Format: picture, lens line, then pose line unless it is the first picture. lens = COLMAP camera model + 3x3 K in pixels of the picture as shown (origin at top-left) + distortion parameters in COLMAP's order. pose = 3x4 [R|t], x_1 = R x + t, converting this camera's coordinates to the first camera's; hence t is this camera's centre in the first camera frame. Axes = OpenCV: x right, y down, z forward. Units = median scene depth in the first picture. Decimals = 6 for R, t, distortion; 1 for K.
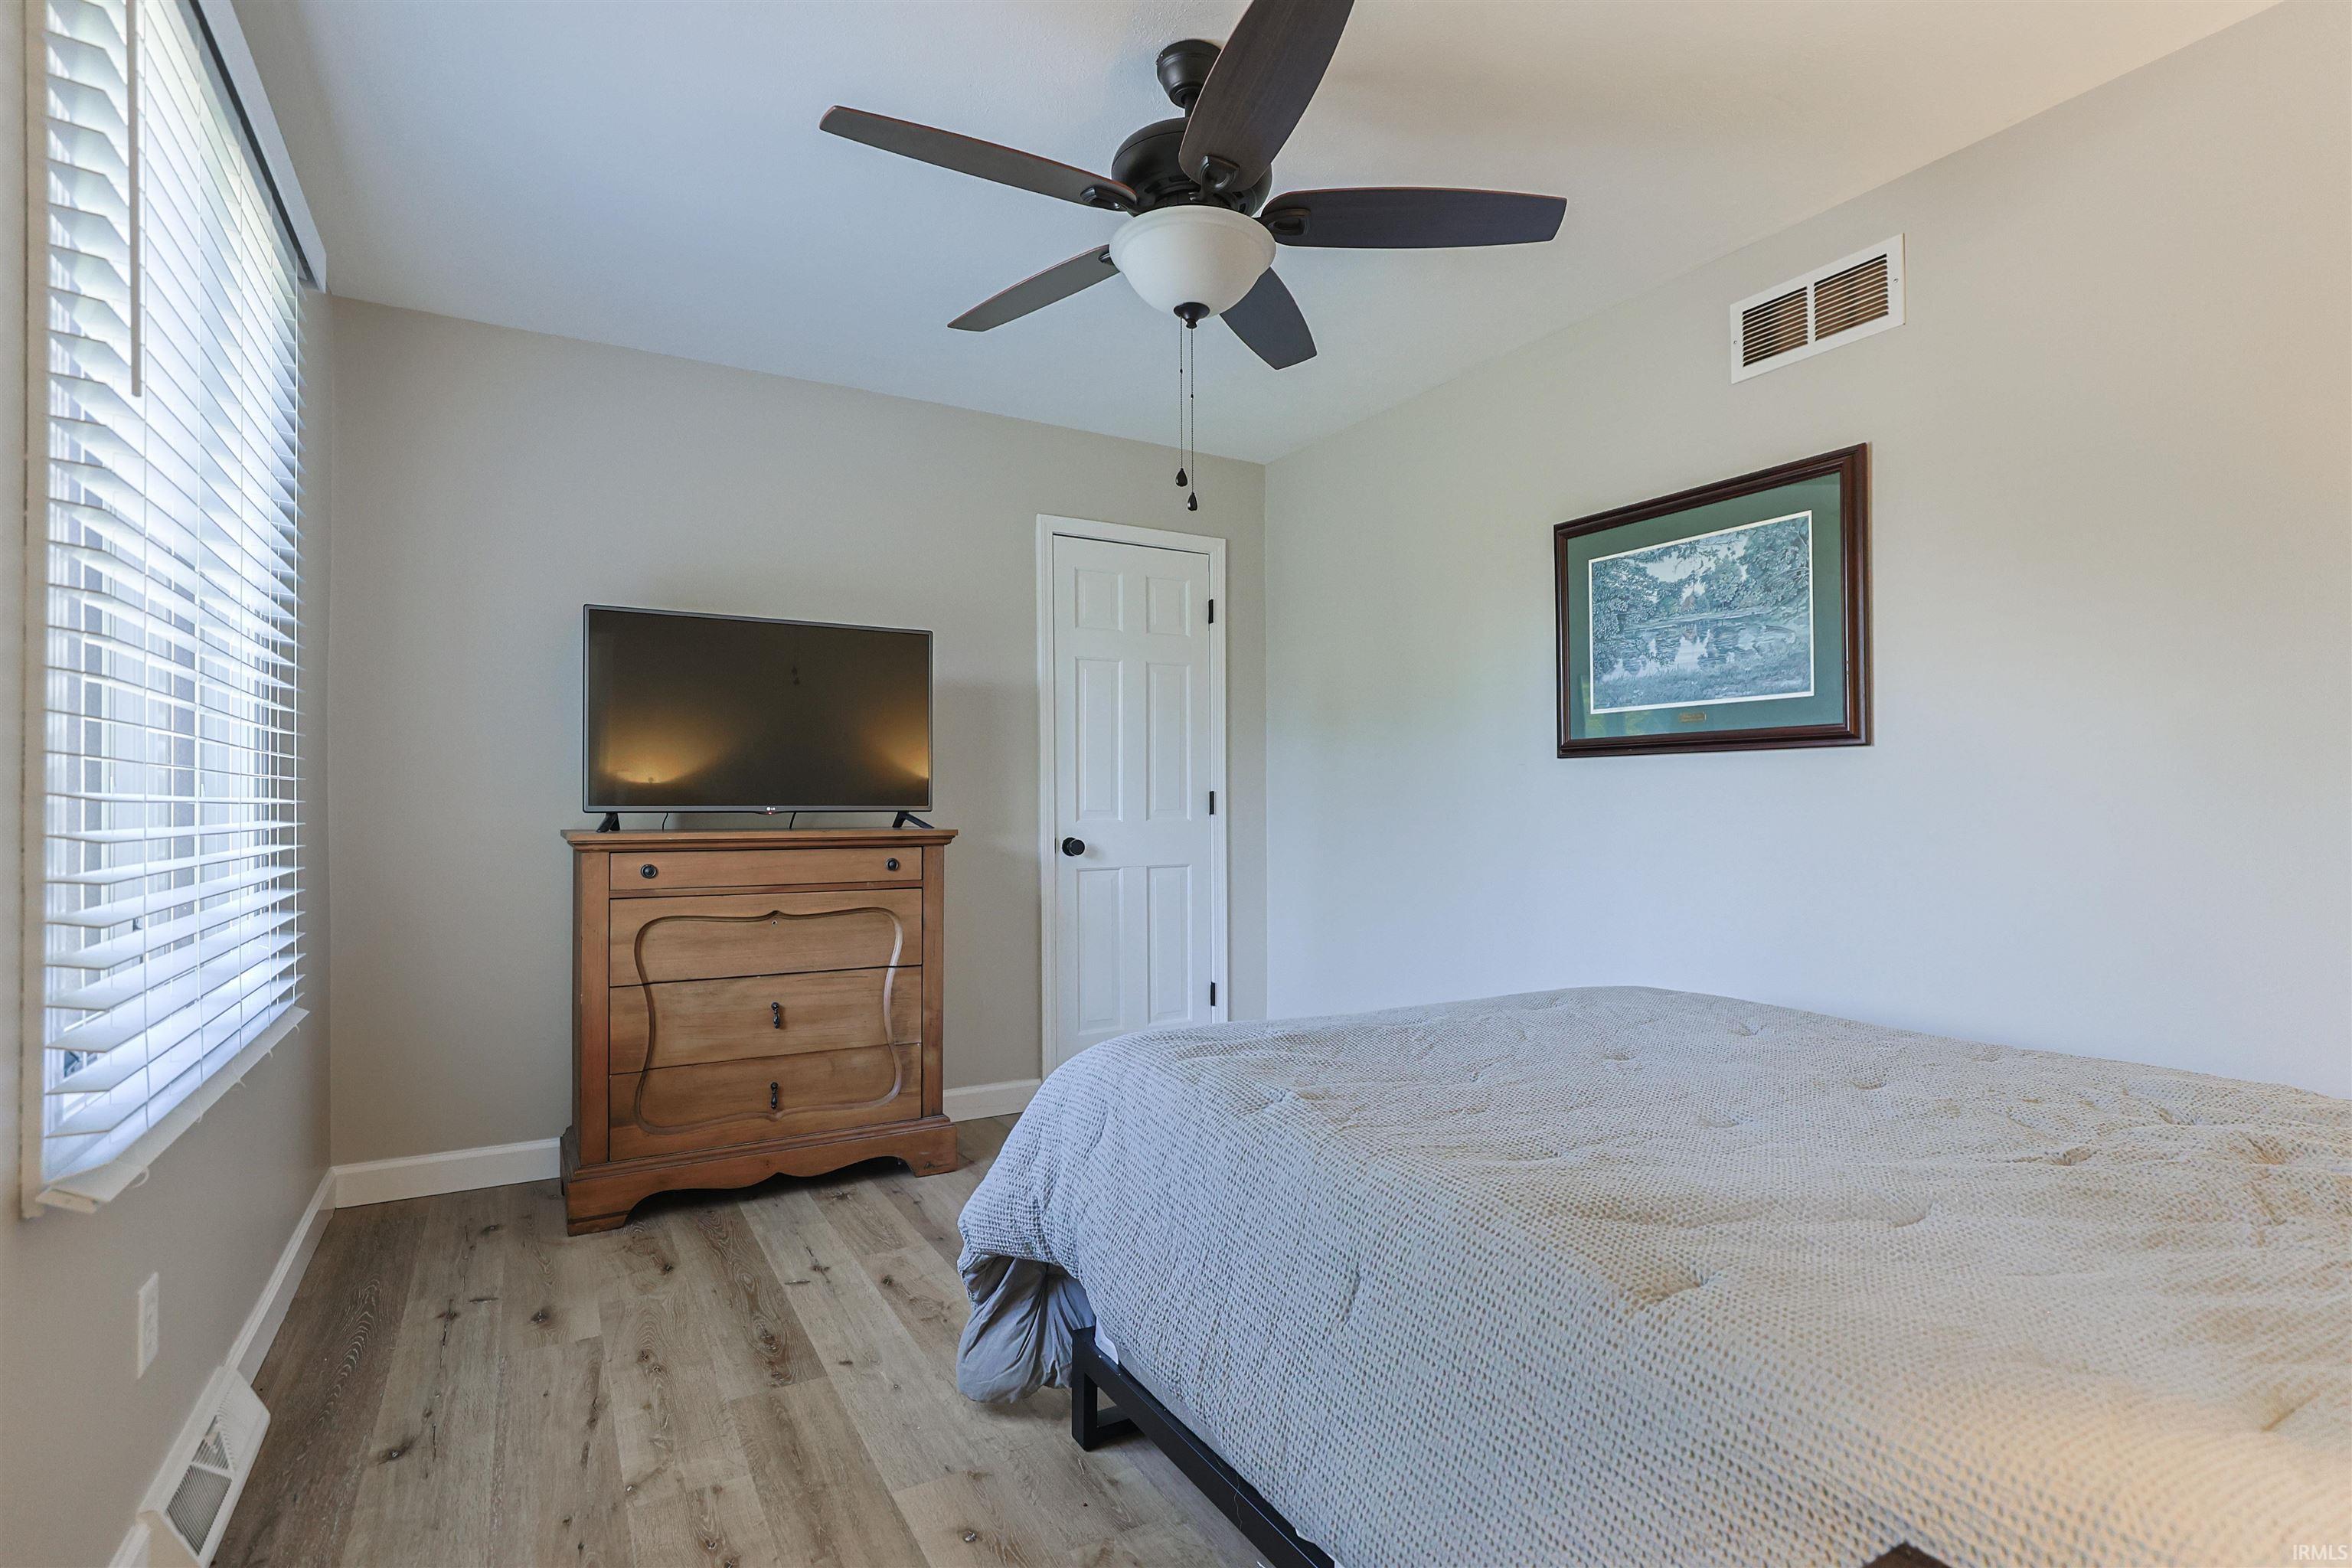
lens RADIAL K [[1132.8, 0, 1175.7], [0, 1132.8, 790.7], [0, 0, 1]] dist [-0.024821, 0.000413]
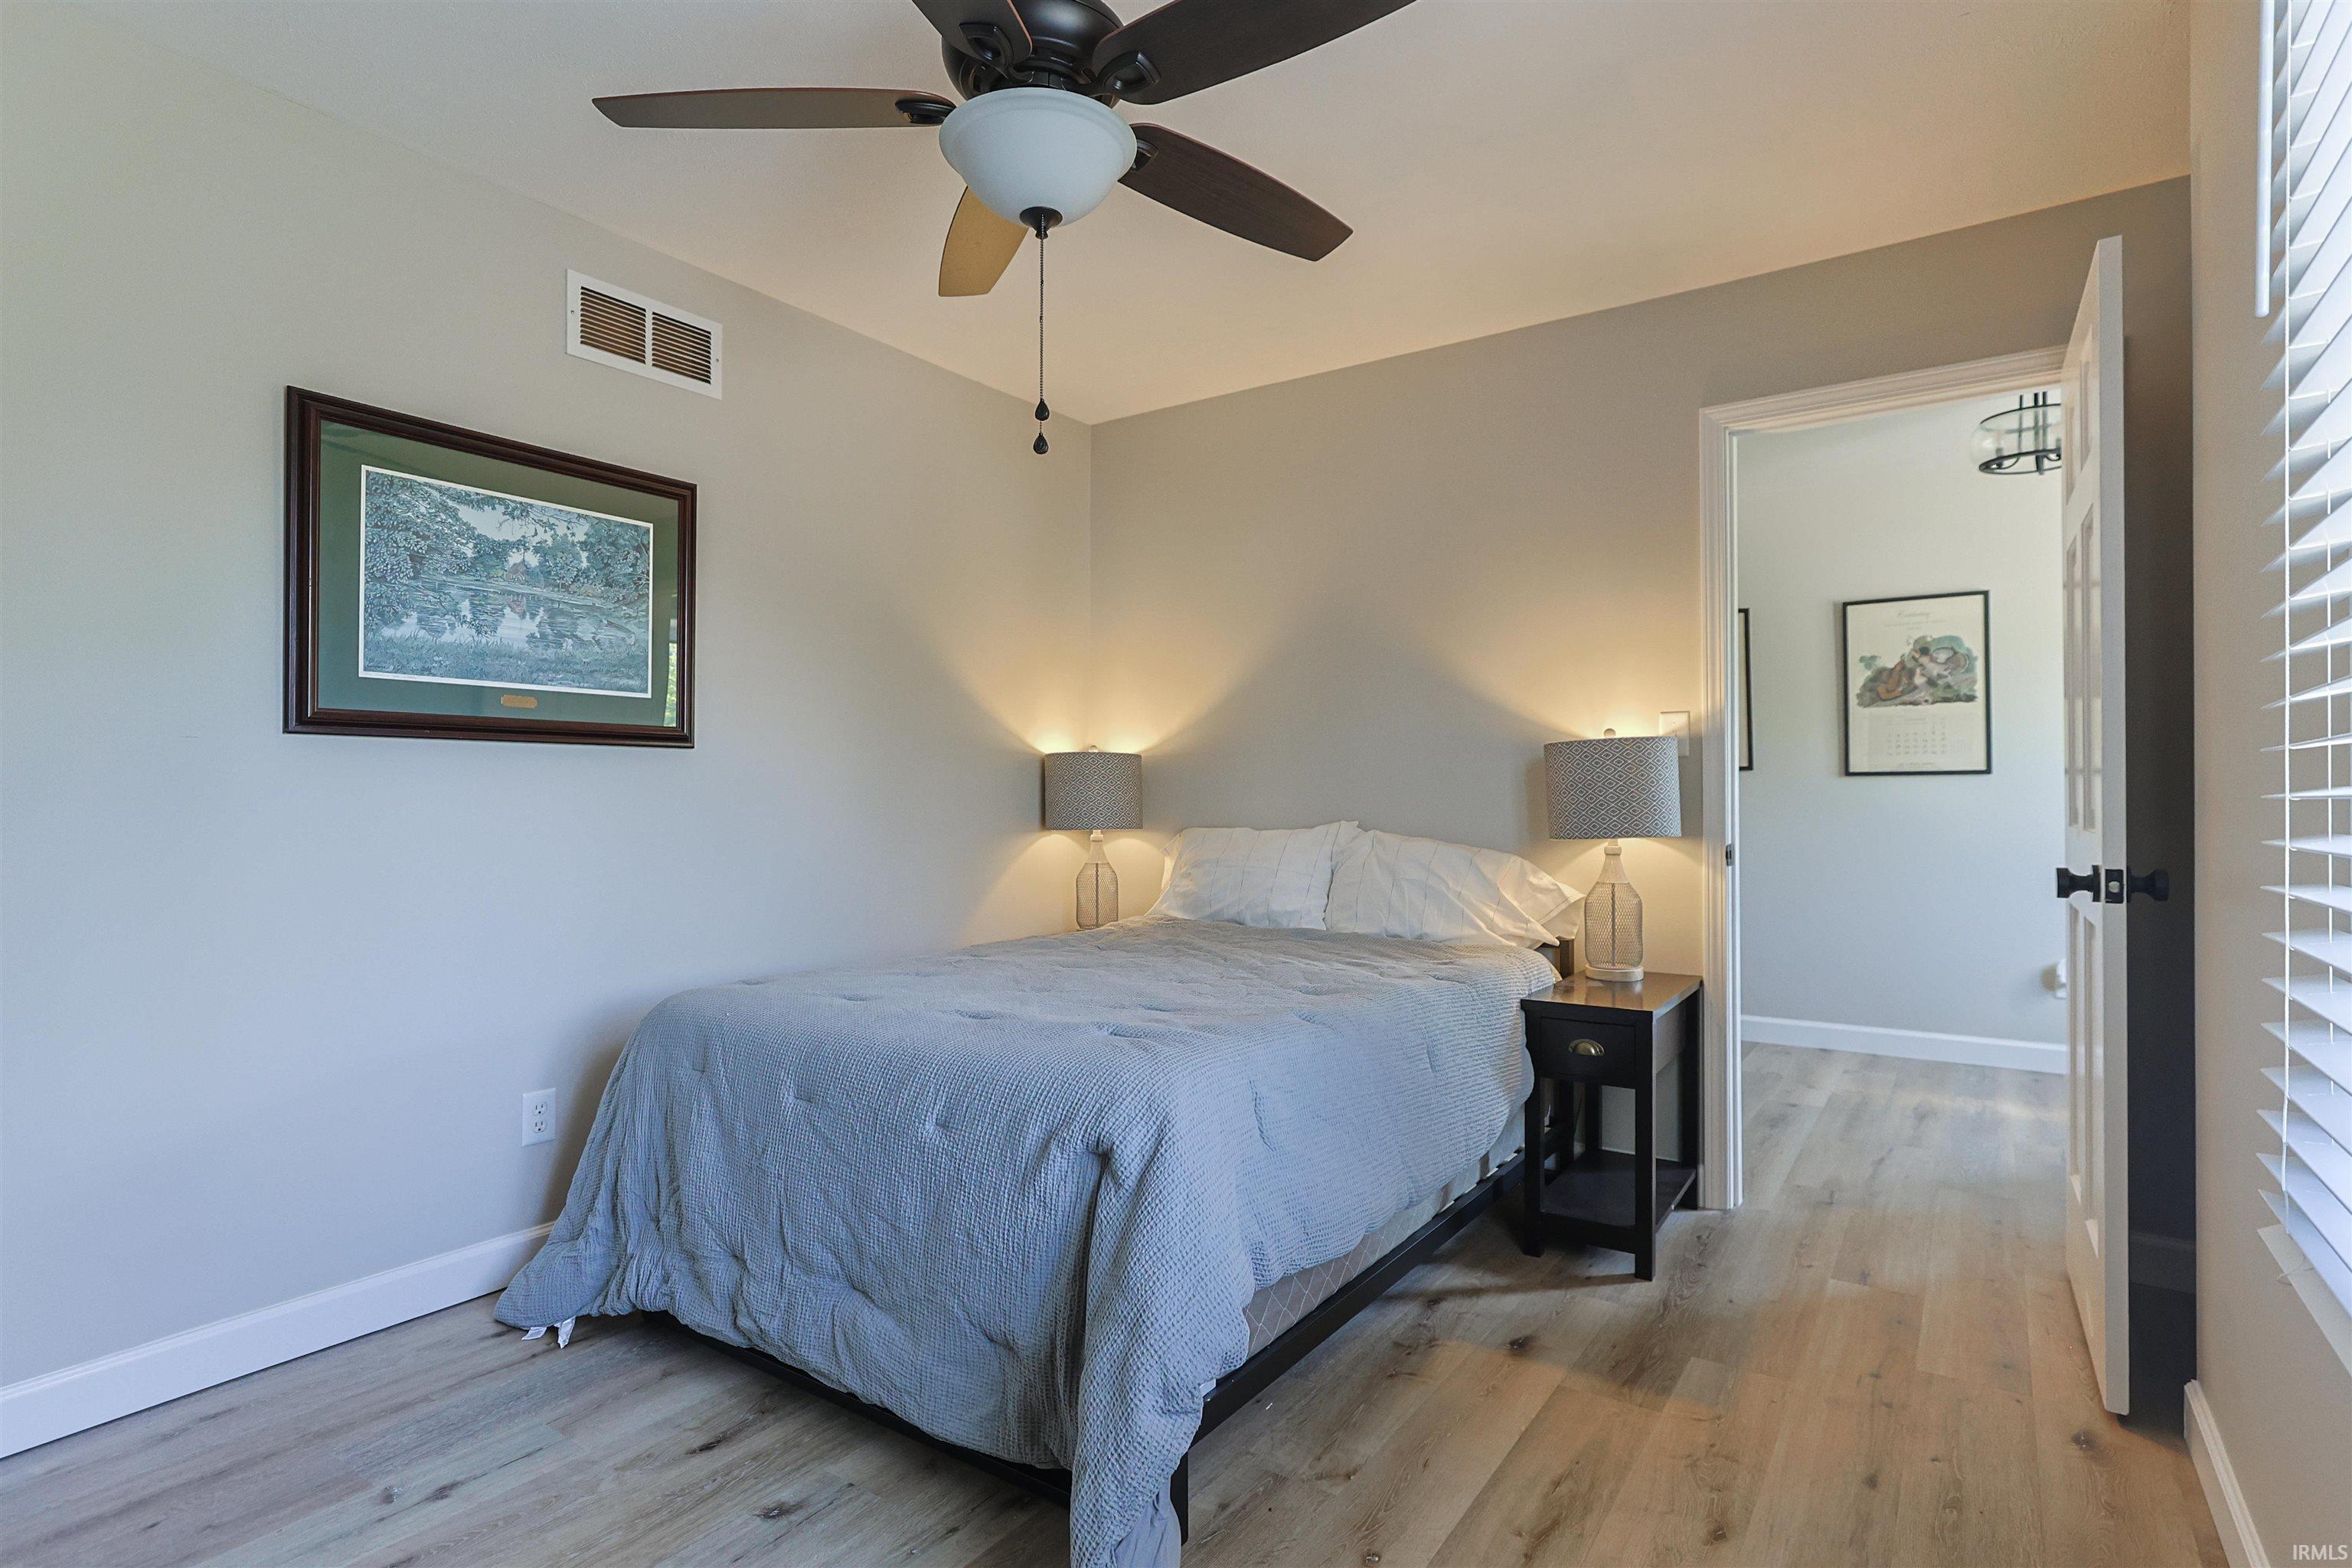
lens RADIAL K [[1132.8, 0, 1176.2], [0, 1132.8, 786.7], [0, 0, 1]] dist [-0.024821, 0.000413]
pose [[-0.412355, 0.011063, 0.910956, -0.563314], [-0.008330, 0.999839, -0.015913, 0.011149], [-0.910985, -0.014150, -0.412197, 0.913073]]
